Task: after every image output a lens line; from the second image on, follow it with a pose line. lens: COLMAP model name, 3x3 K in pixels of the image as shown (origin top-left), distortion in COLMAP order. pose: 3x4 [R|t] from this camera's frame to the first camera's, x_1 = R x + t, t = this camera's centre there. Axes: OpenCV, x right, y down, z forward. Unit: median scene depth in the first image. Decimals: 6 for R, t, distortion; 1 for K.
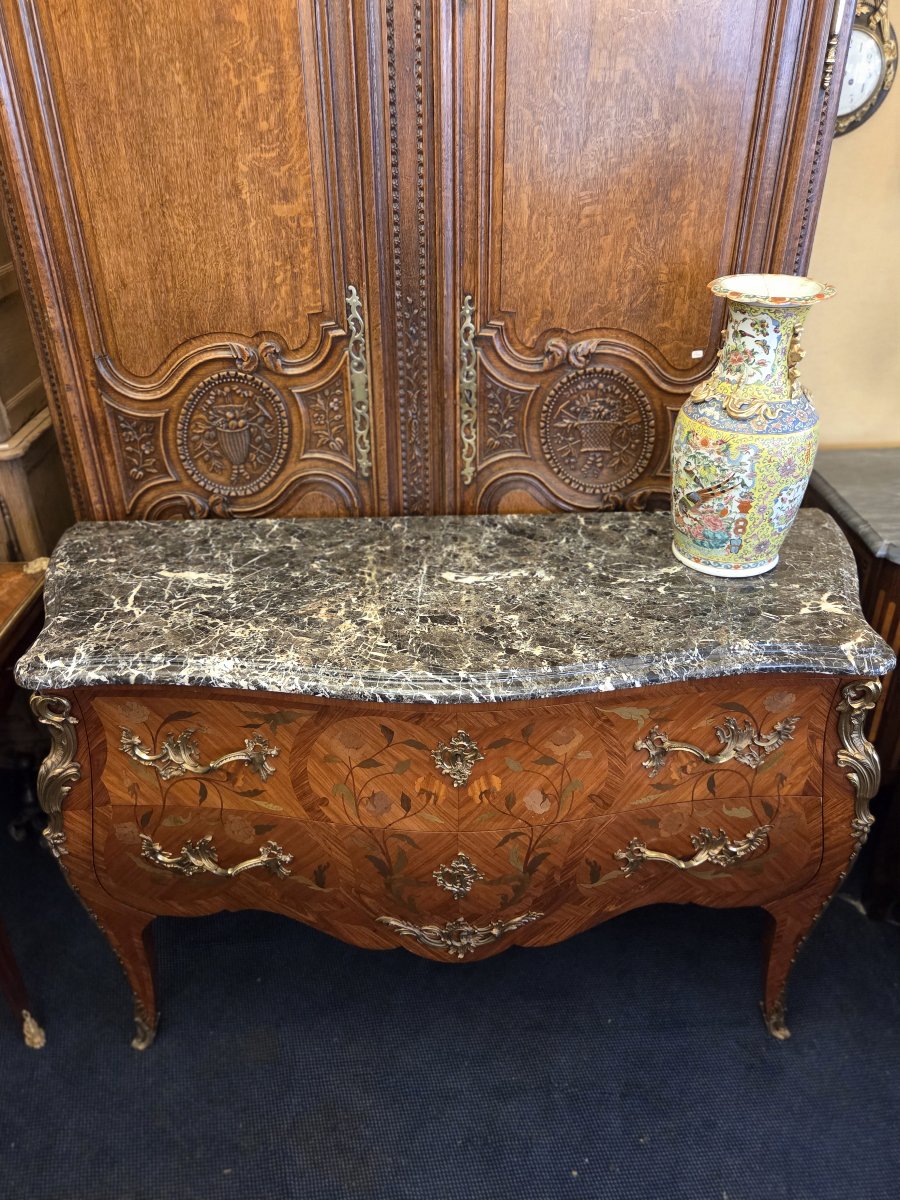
lens RADIAL K [[879.8, 0, 424.1], [0, 879.8, 718.2], [0, 0, 1]] dist [0.052483, -0.026520]
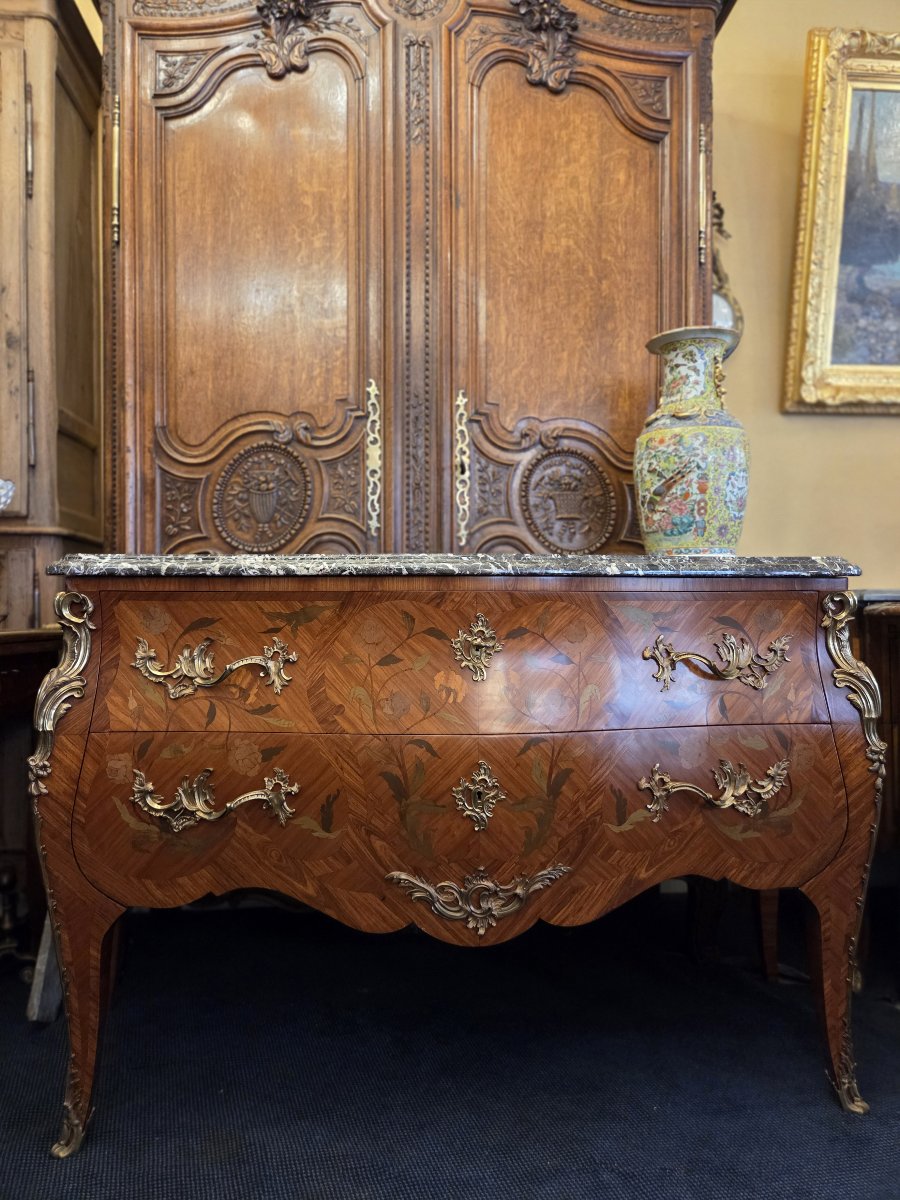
lens RADIAL K [[825.0, 0, 450.0], [0, 825.0, 600.0], [0, 0, 1]] dist [0.058045, -0.049149]
pose [[0.997004, 0.012955, 0.076264, -0.055353], [0.028574, 0.854483, -0.518694, 0.409940], [-0.071886, 0.519318, 0.851552, 0.132503]]
